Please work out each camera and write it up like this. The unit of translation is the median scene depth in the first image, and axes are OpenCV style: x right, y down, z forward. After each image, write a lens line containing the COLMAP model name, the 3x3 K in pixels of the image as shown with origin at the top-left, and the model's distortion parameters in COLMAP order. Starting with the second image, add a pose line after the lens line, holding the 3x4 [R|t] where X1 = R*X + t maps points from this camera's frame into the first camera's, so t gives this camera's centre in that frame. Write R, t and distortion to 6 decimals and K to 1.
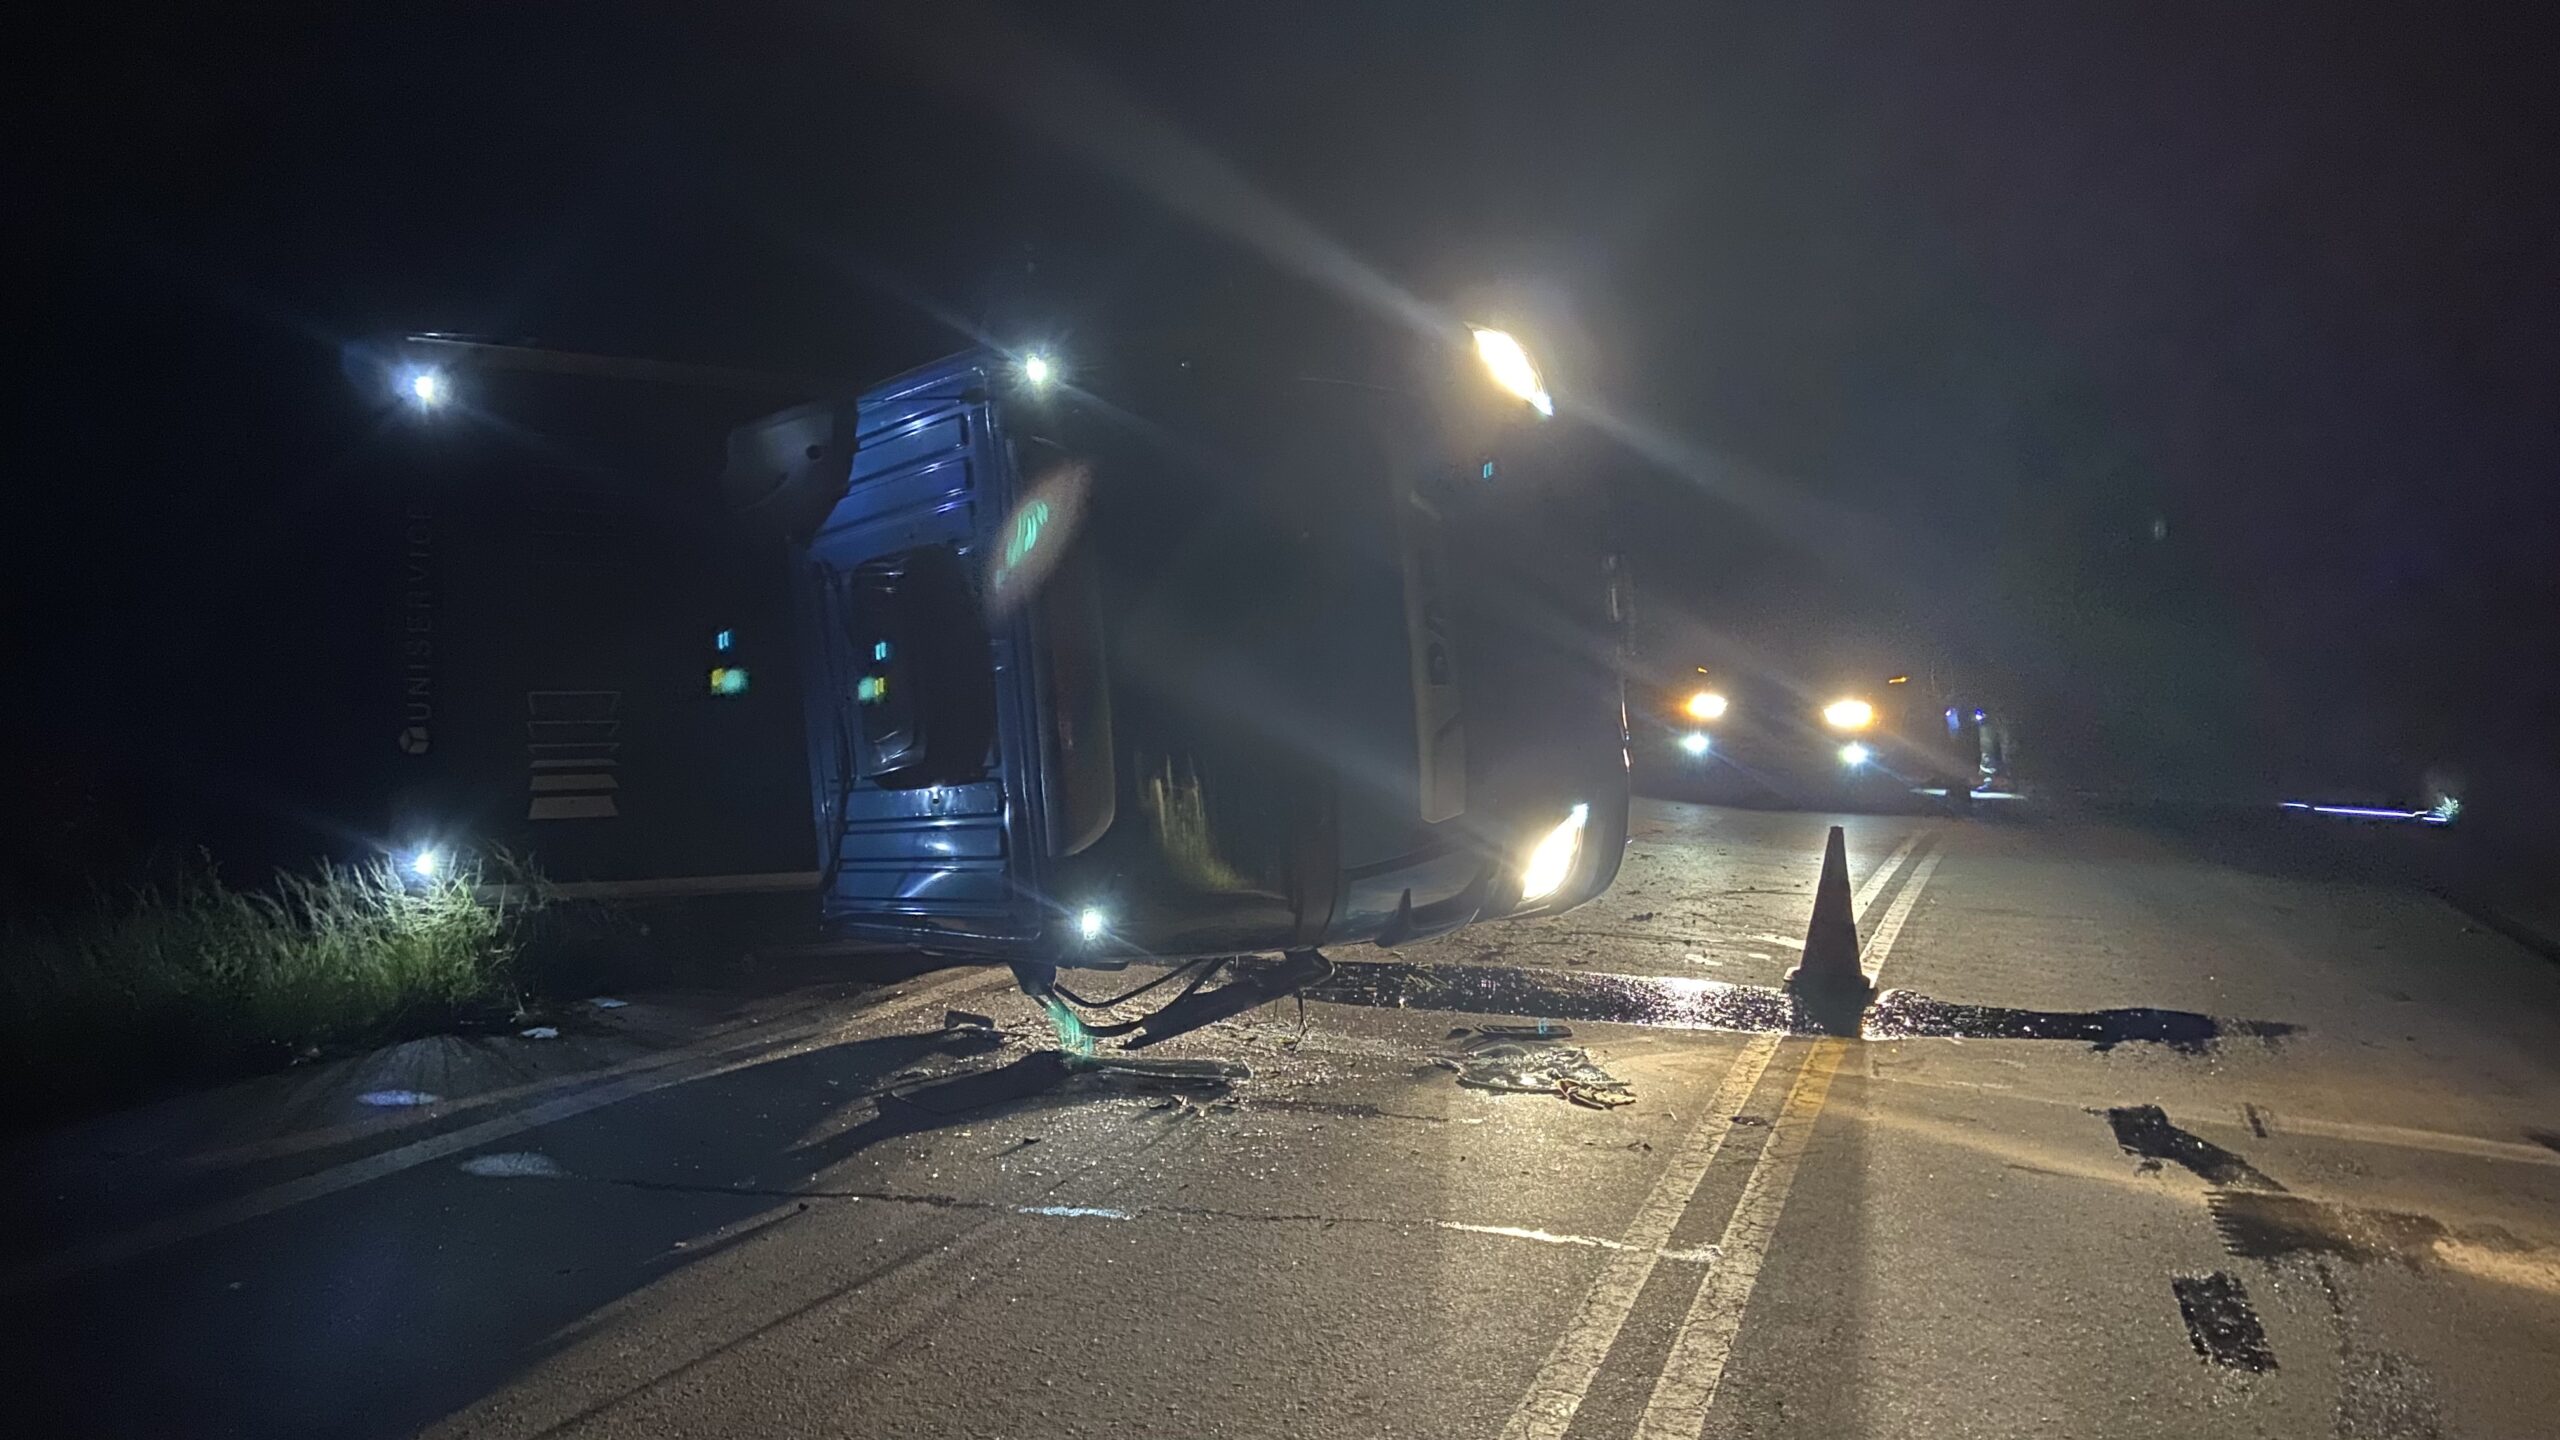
lens RADIAL K [[1951.4, 0, 1287.6], [0, 1951.4, 709.7], [0, 0, 1]] dist [0.131515, -0.150076]
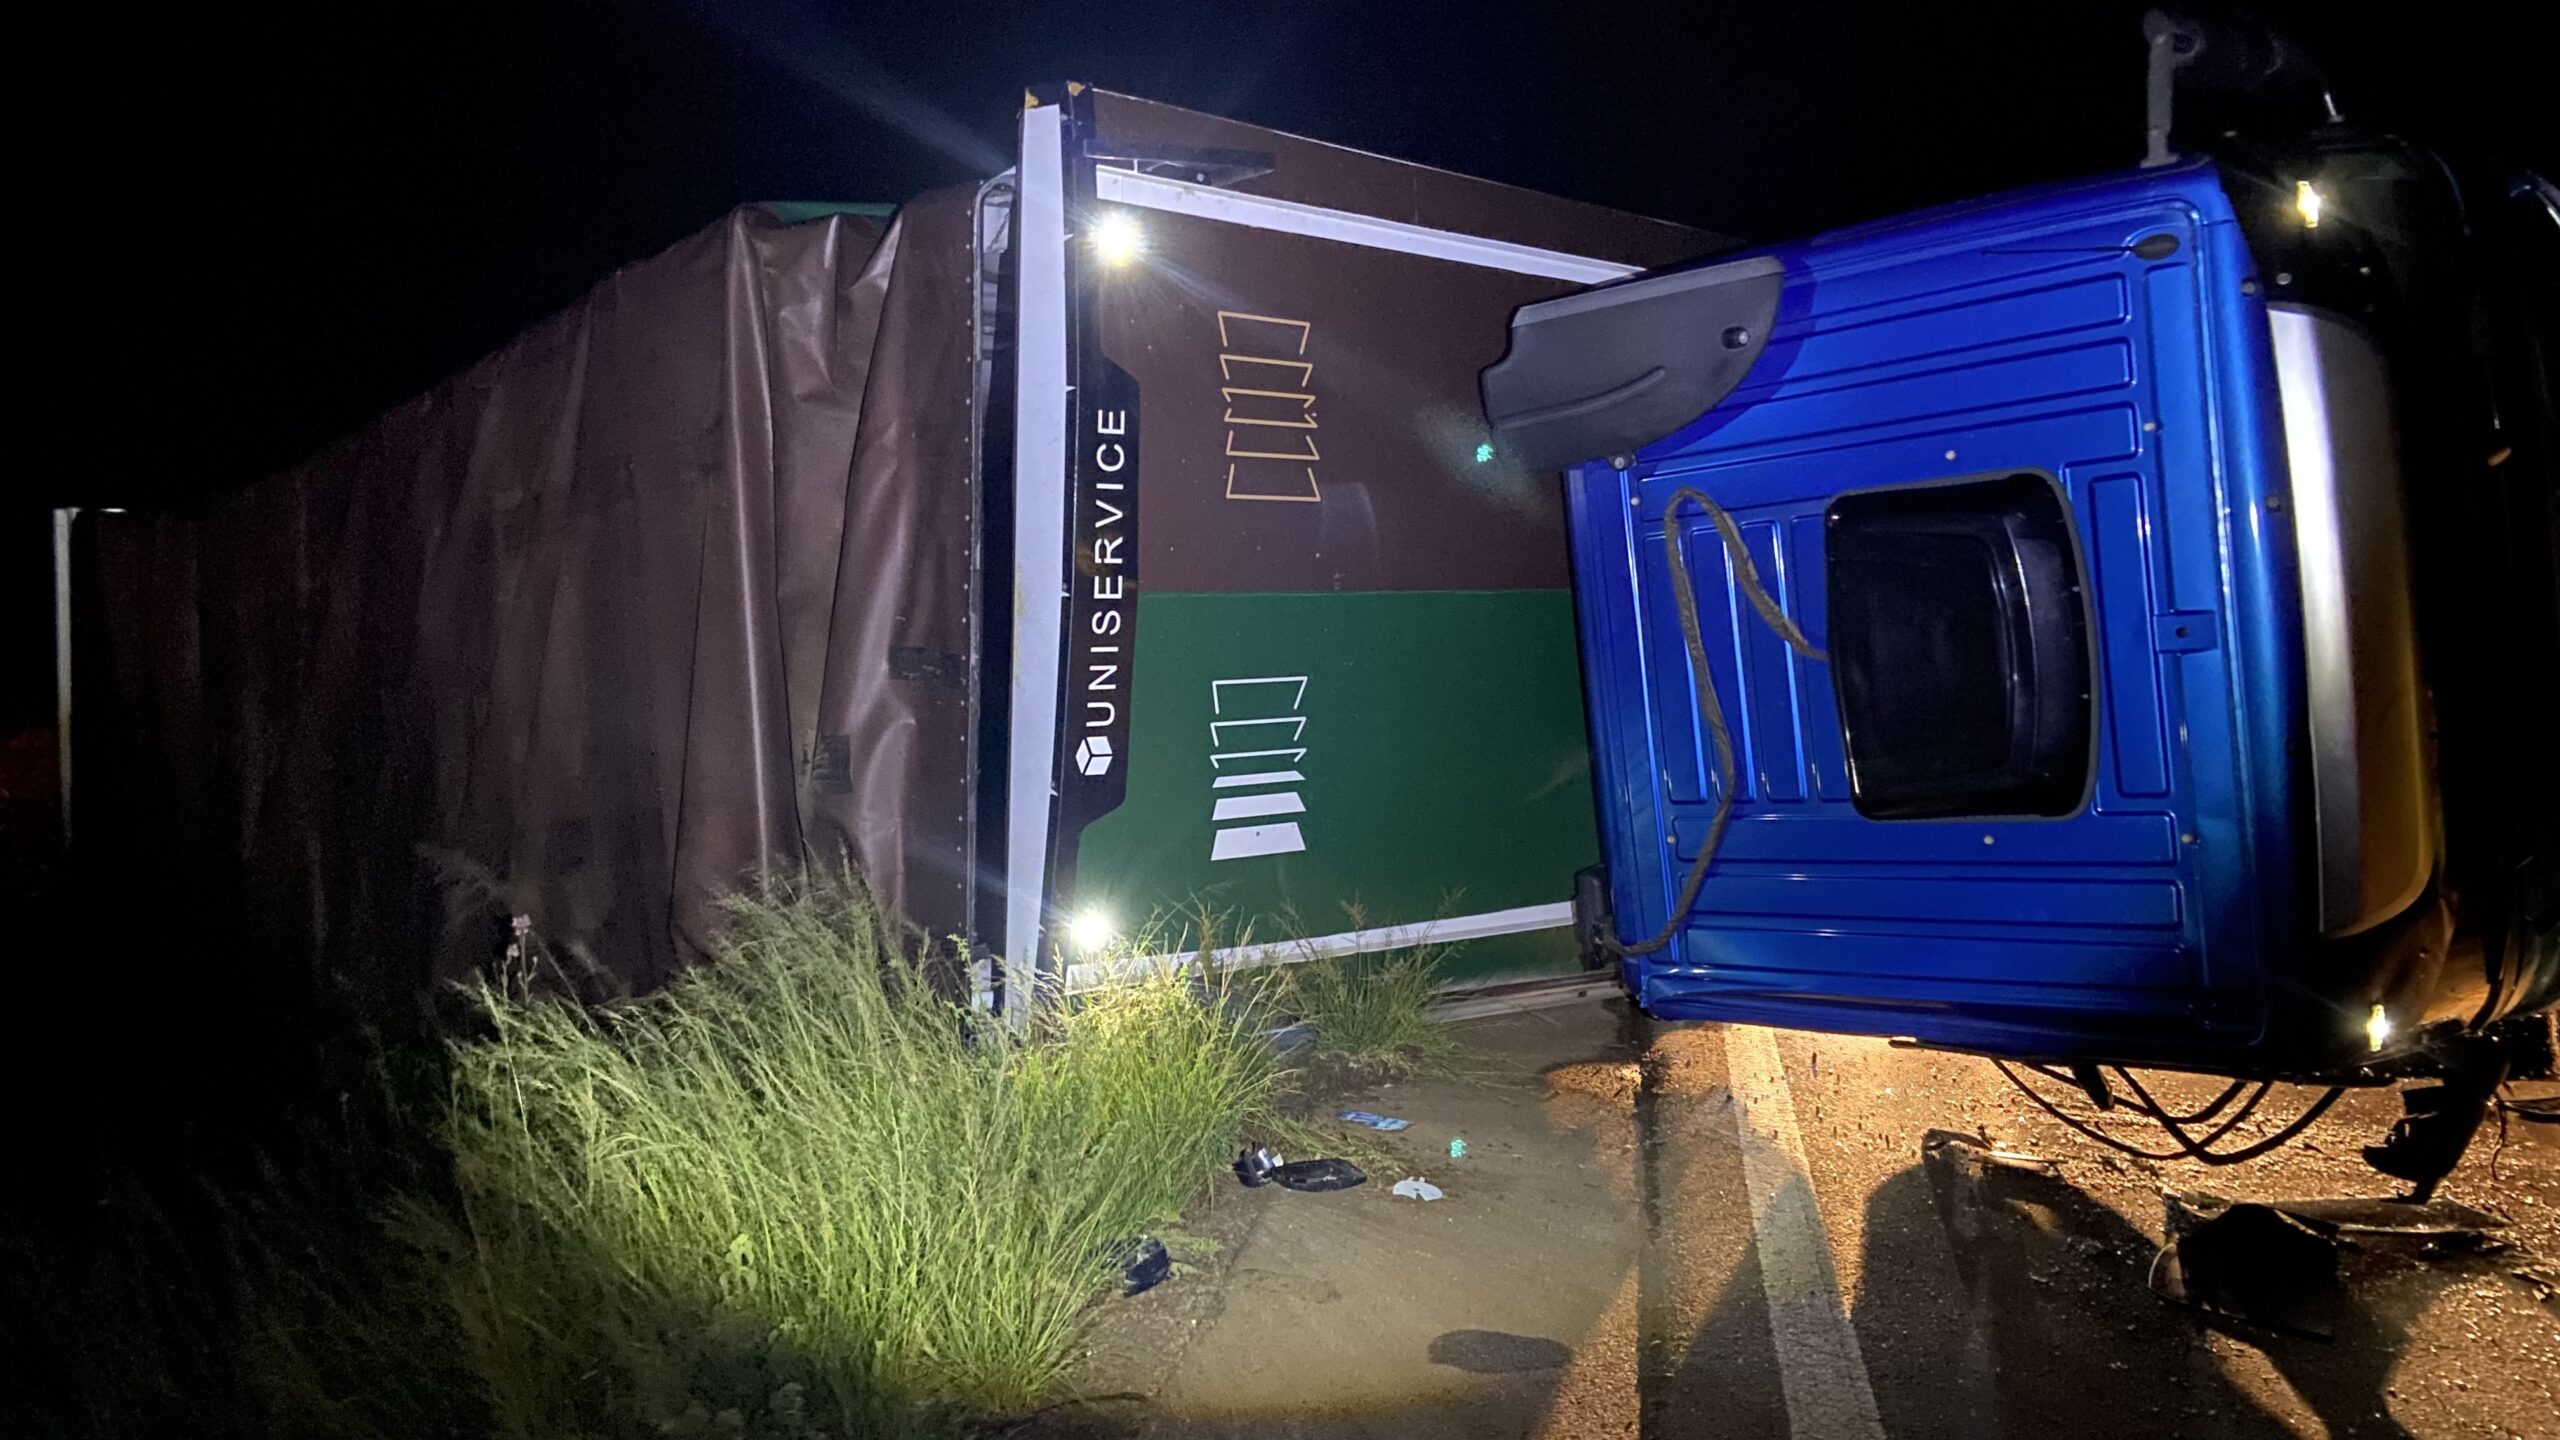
lens RADIAL K [[1951.4, 0, 1287.6], [0, 1951.4, 709.7], [0, 0, 1]] dist [0.131515, -0.150076]
pose [[0.990741, -0.015988, 0.134822, -0.460926], [0.012019, 0.999472, 0.030199, -0.020667], [-0.135234, -0.028299, 0.990410, 0.300698]]
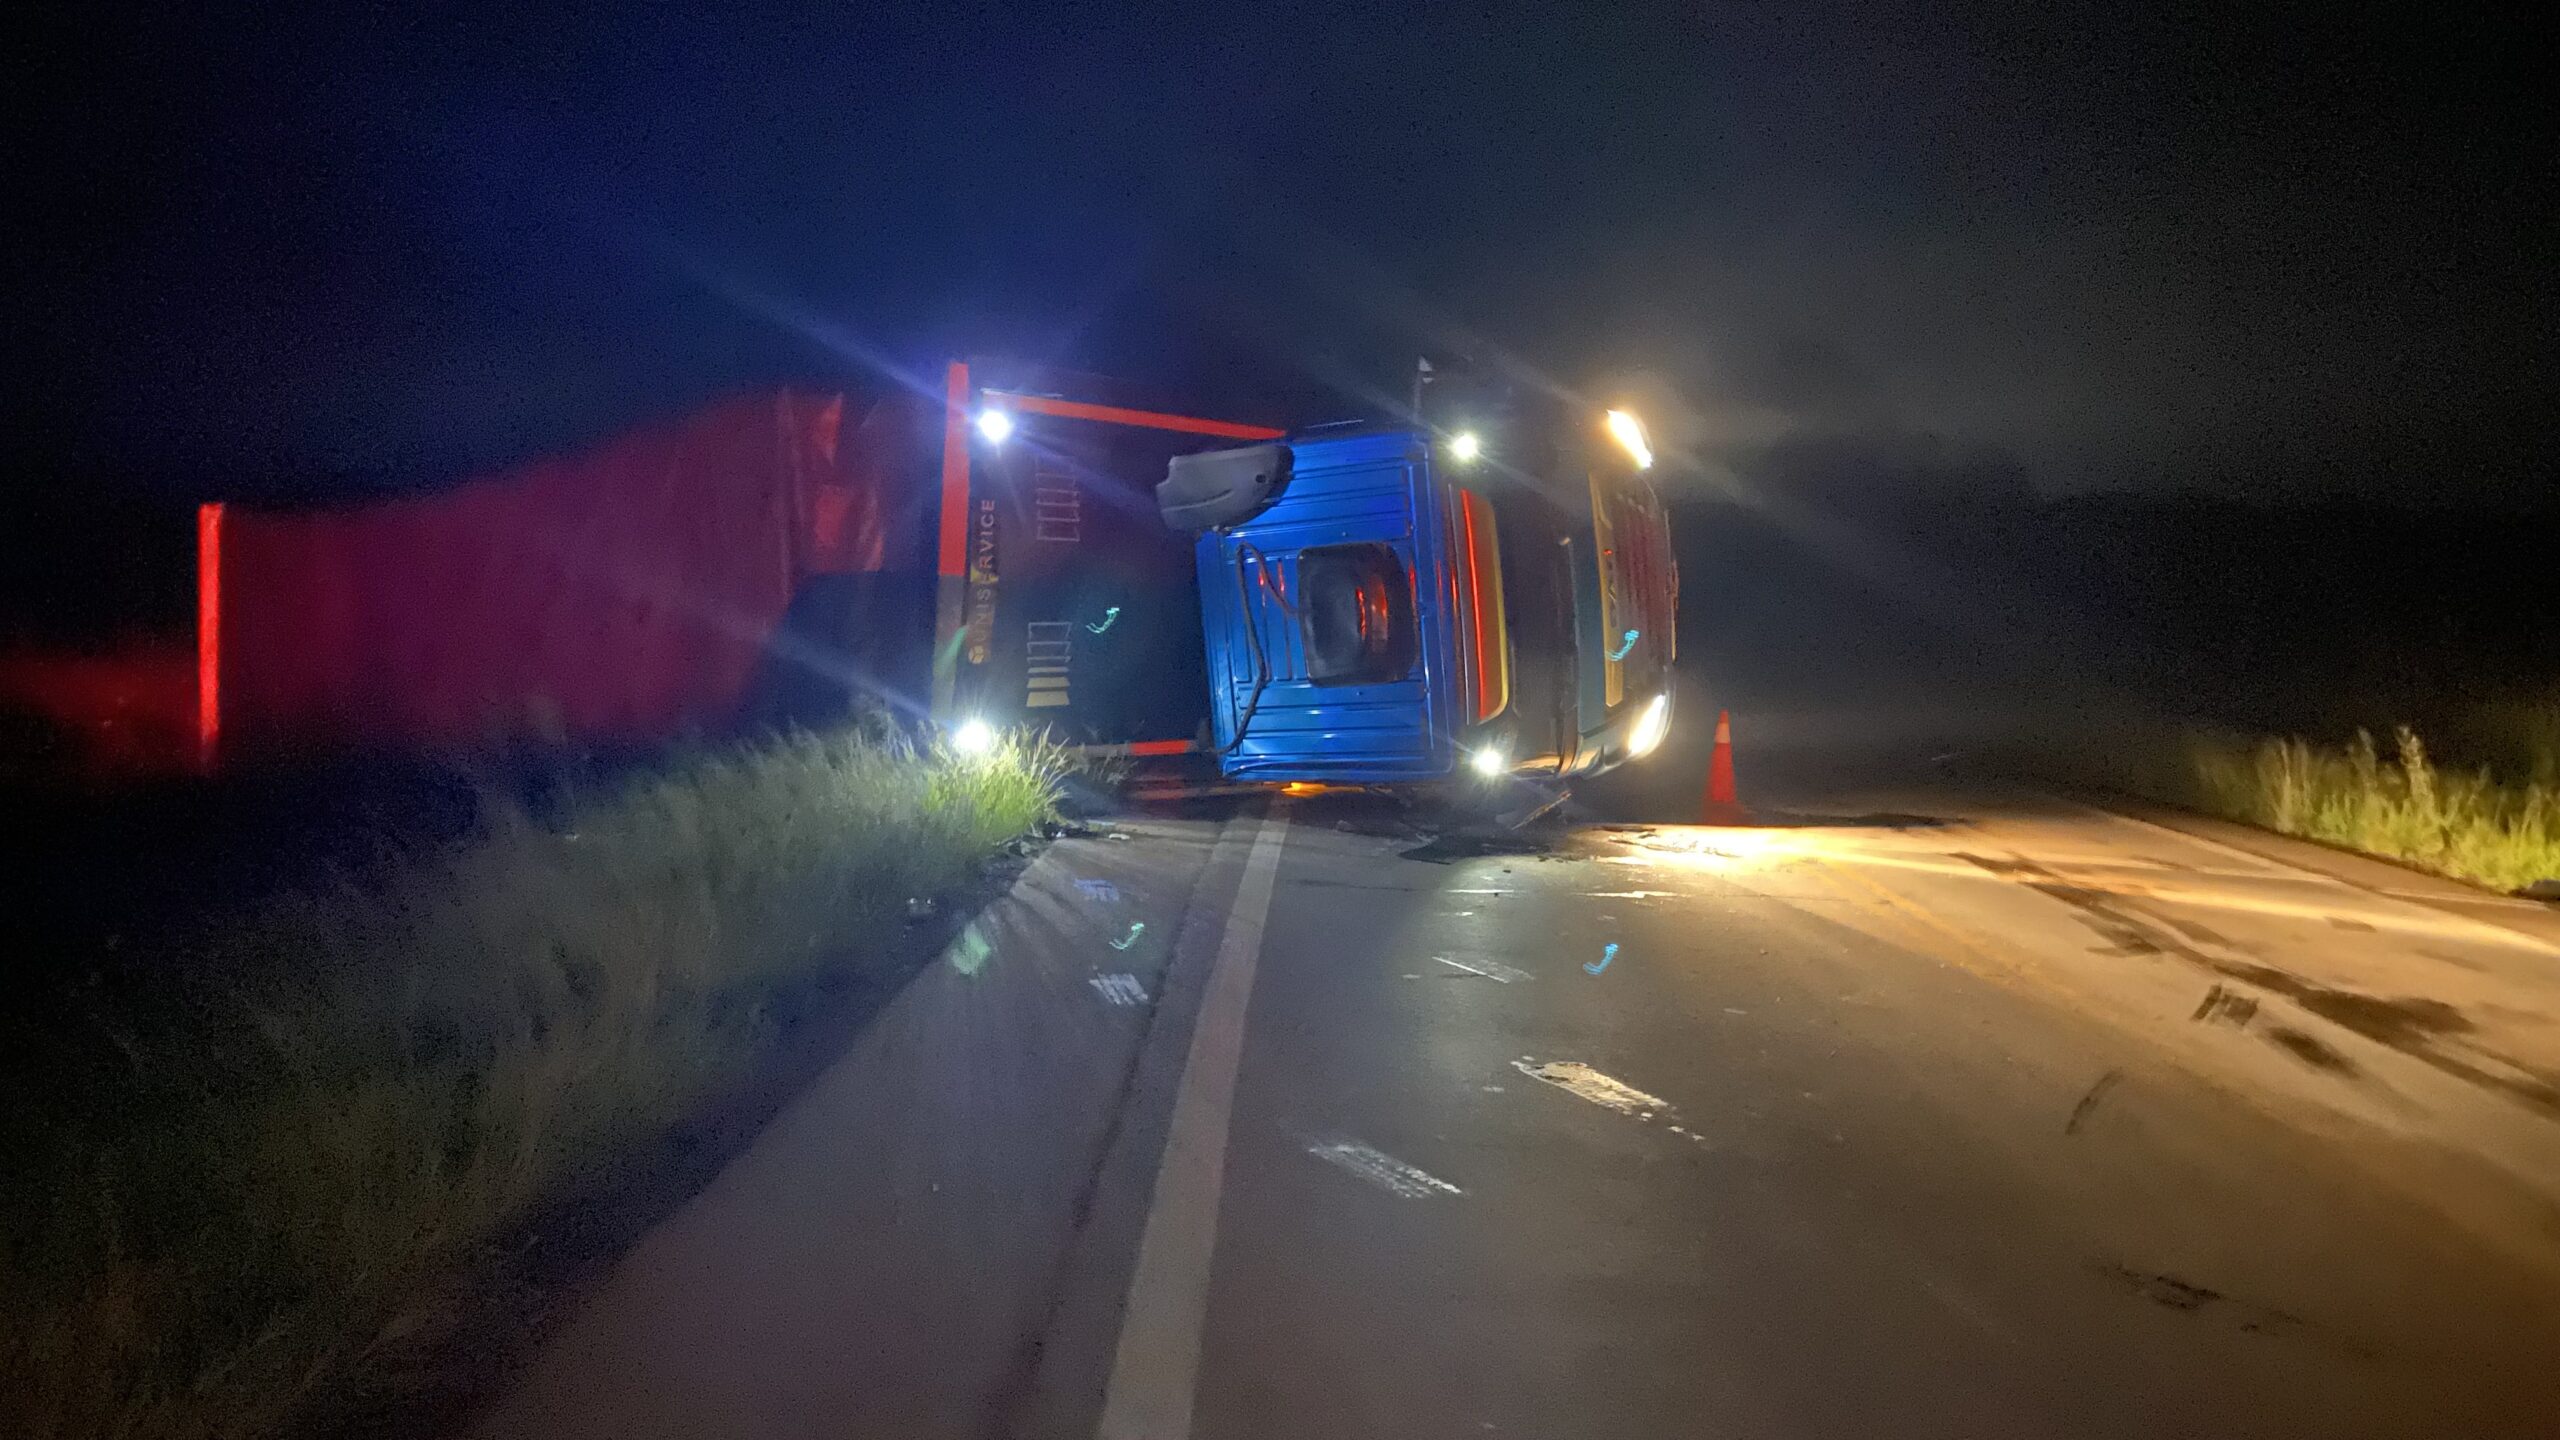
lens RADIAL K [[1951.4, 0, 1287.6], [0, 1951.4, 709.7], [0, 0, 1]] dist [0.131515, -0.150076]
pose [[0.958841, -0.005338, 0.283893, -0.633327], [-0.006592, 0.999135, 0.041050, -0.006118], [-0.283867, -0.041231, 0.957977, -0.522406]]
